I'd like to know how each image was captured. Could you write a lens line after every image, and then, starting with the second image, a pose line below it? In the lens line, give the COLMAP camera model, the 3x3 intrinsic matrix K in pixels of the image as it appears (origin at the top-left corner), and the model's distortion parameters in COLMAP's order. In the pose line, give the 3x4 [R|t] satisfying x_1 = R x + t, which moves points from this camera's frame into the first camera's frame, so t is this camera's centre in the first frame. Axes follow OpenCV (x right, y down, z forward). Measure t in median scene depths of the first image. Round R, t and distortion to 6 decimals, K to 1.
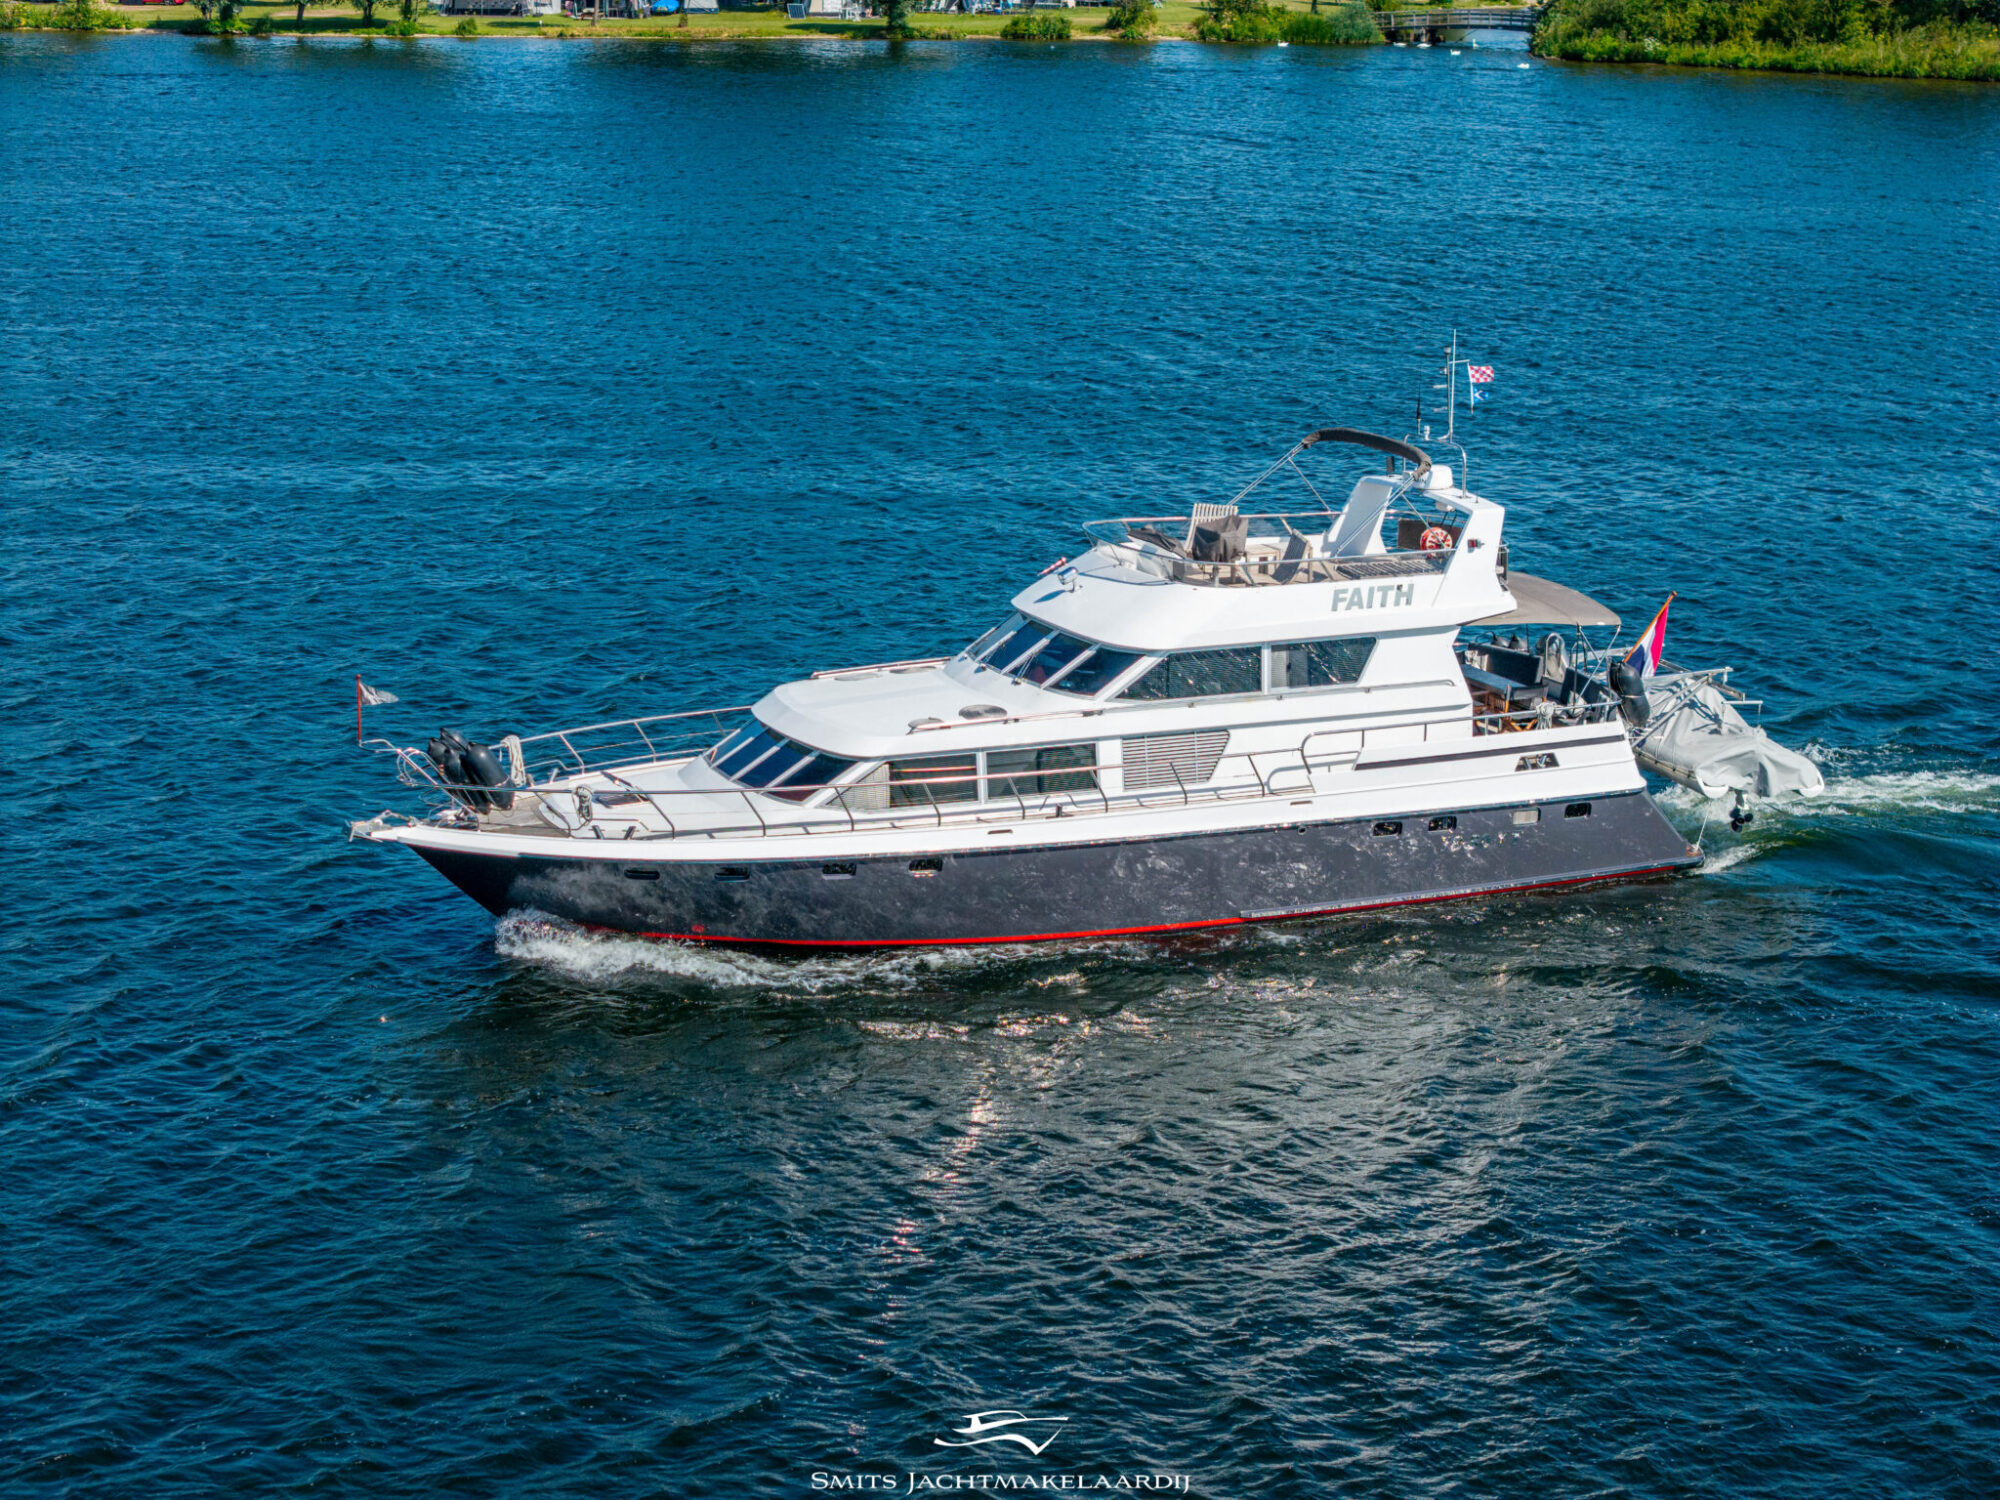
lens RADIAL K [[4124.9, 0, 1000.0], [0, 4124.9, 750.0], [0, 0, 1]] dist [-0.213562, -0.174472]
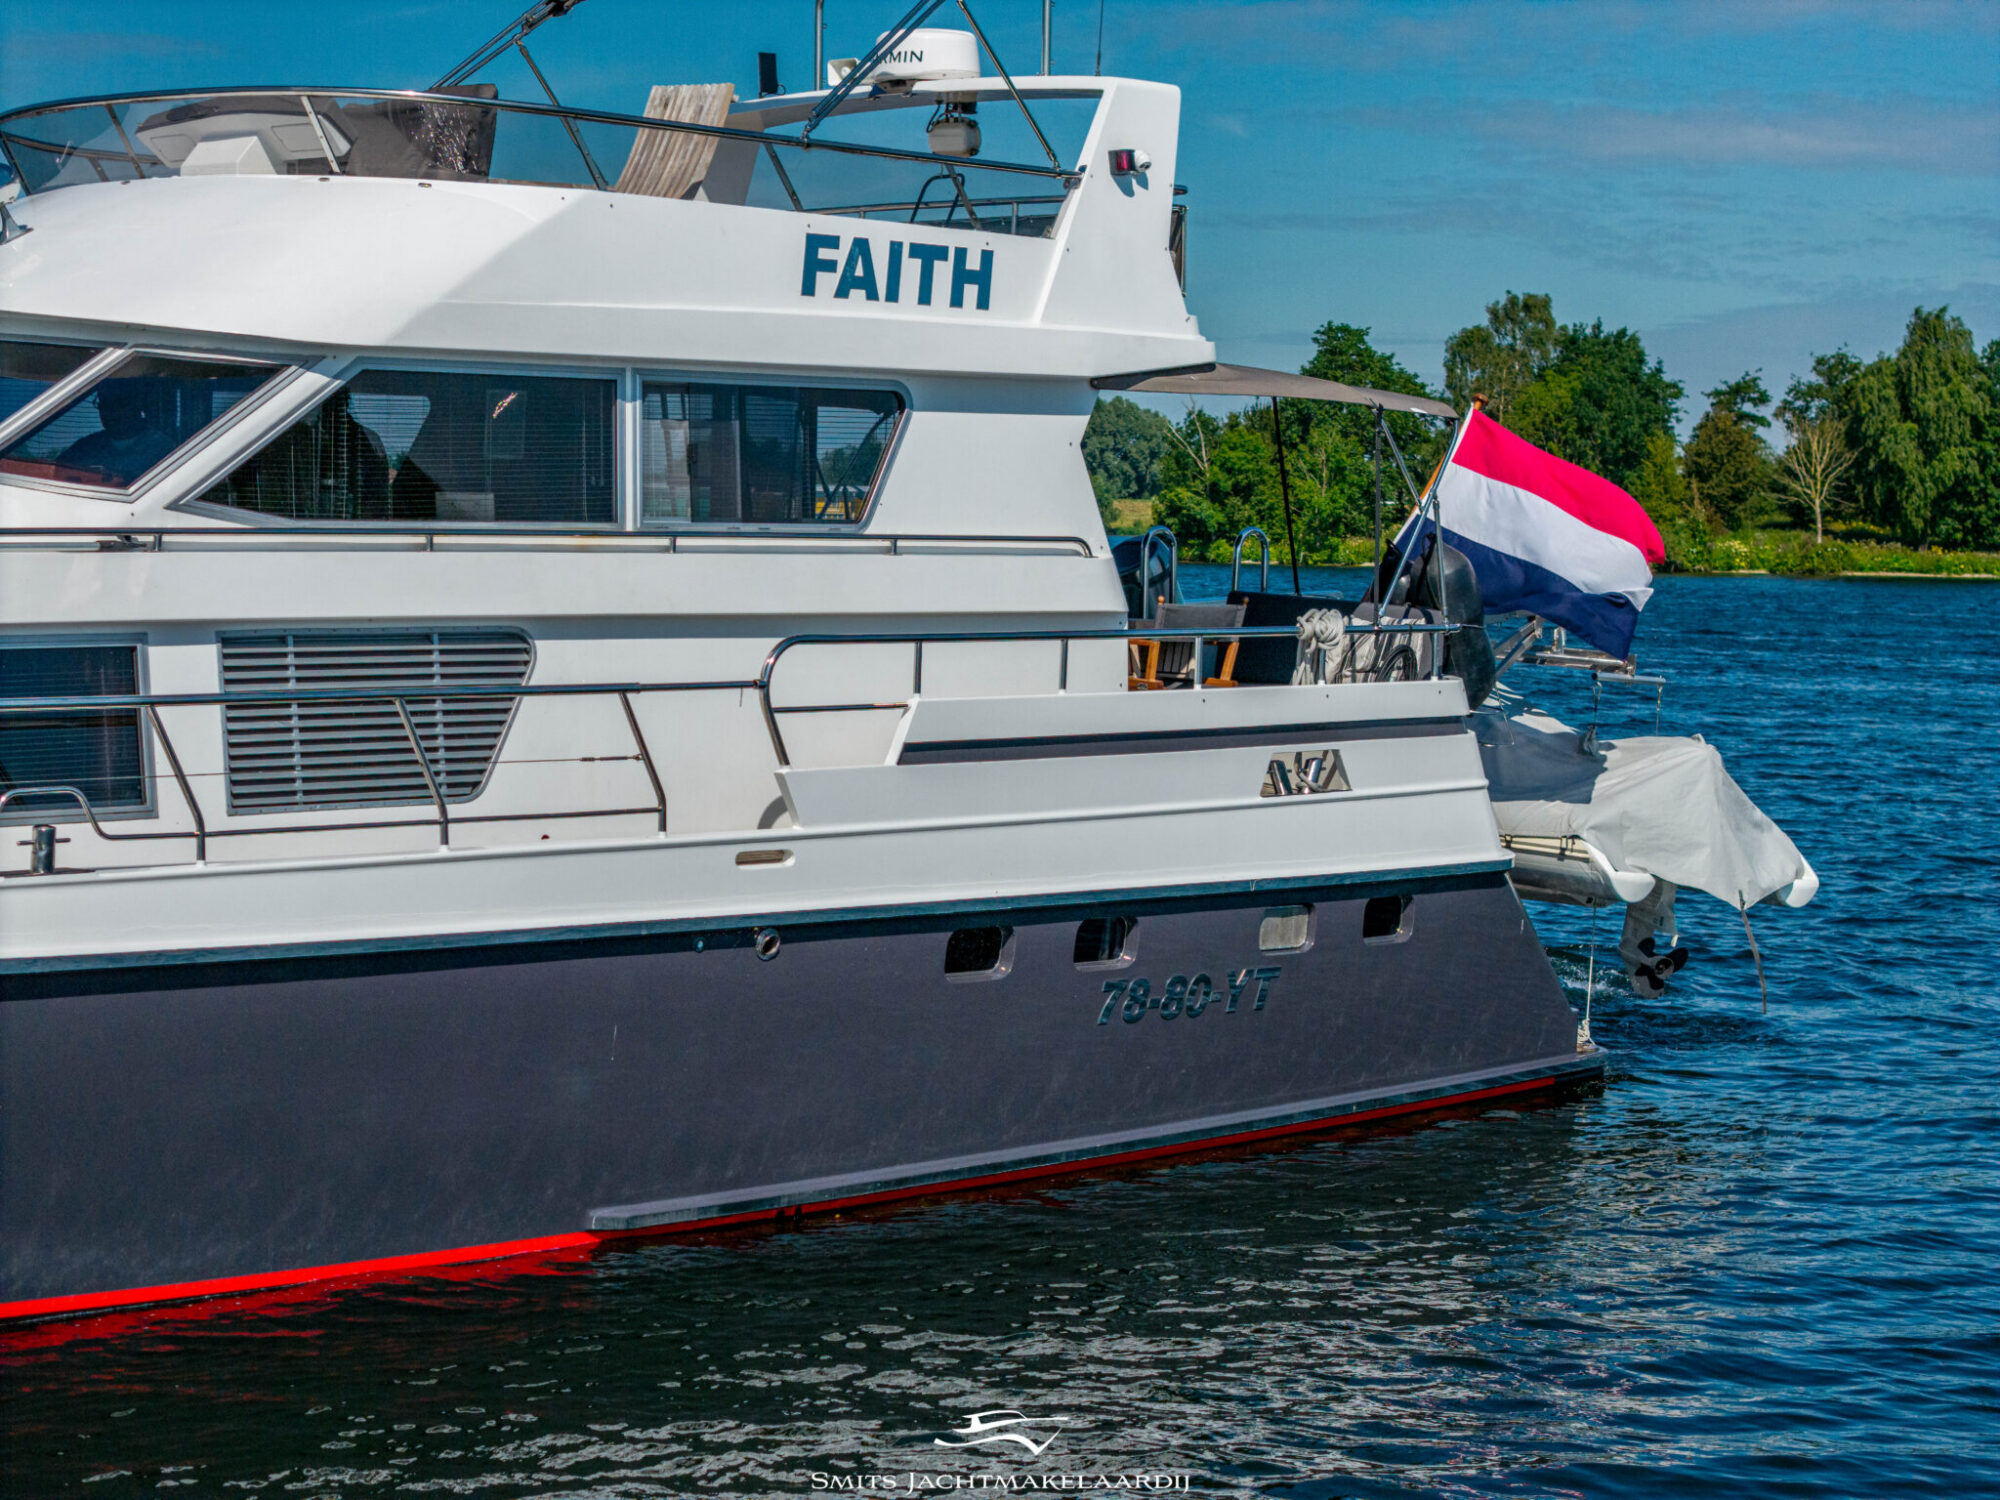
lens RADIAL K [[4124.9, 0, 1000.0], [0, 4124.9, 750.0], [0, 0, 1]] dist [-0.213562, -0.174472]
pose [[0.928184, -0.008404, 0.372025, -0.028416], [0.060679, 0.989782, -0.129031, 0.046537], [-0.367140, 0.142339, 0.919211, 0.696443]]
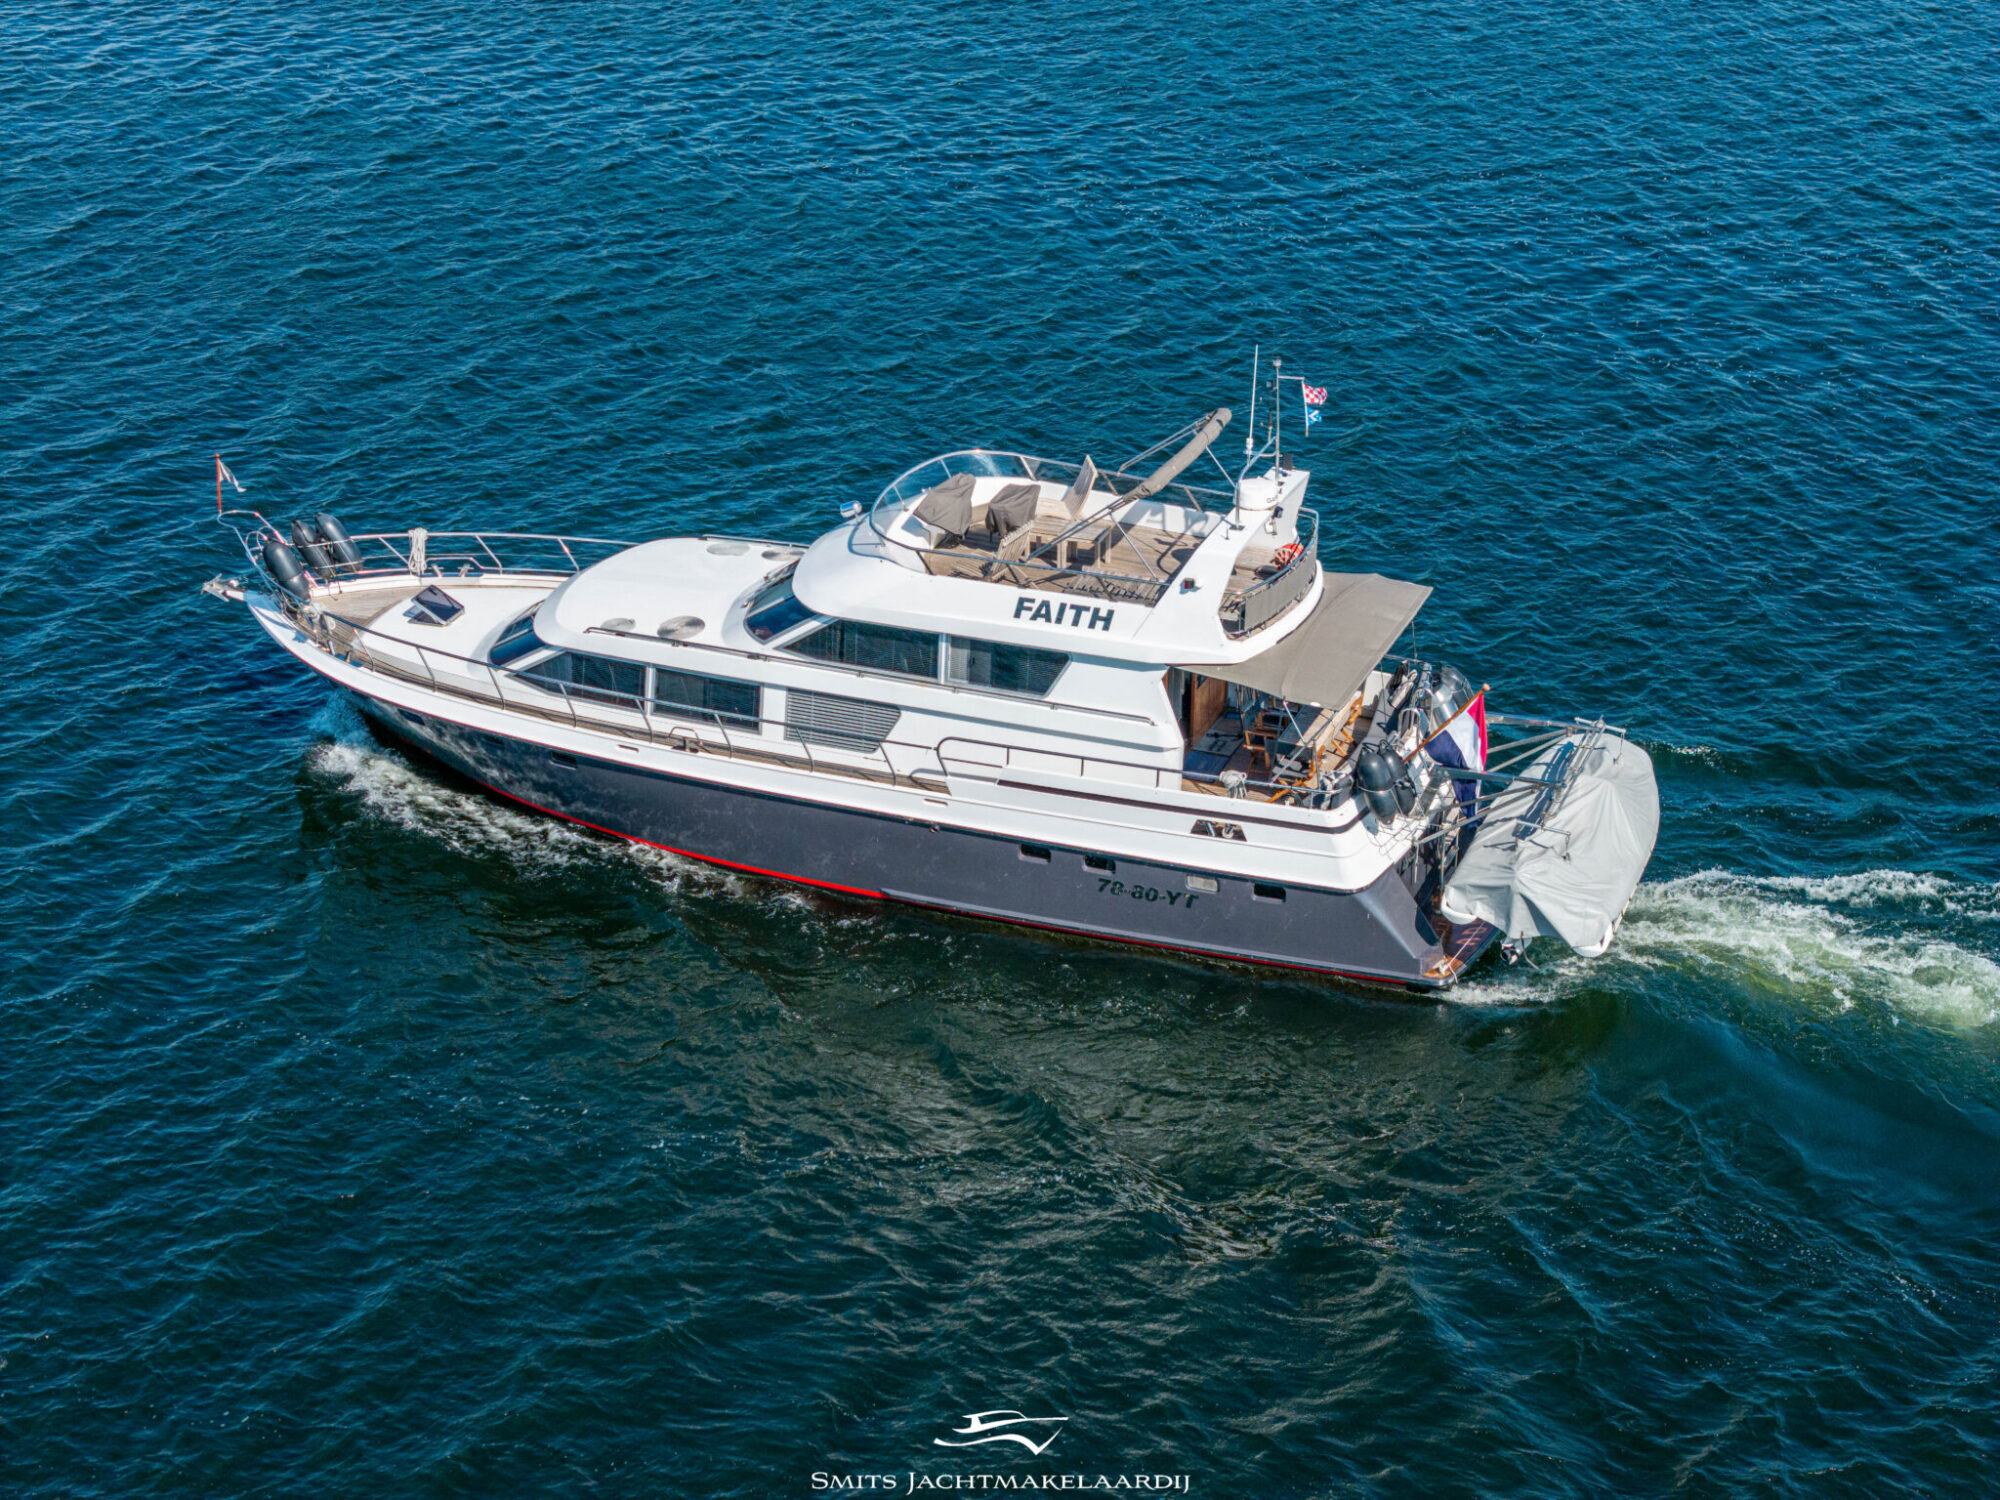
lens RADIAL K [[4124.9, 0, 1000.0], [0, 4124.9, 750.0], [0, 0, 1]] dist [-0.213562, -0.174472]
pose [[0.705908, 0.291093, -0.645724, 0.698353], [-0.155900, 0.953145, 0.259249, -0.249657], [0.690934, -0.082338, 0.718214, 0.318822]]
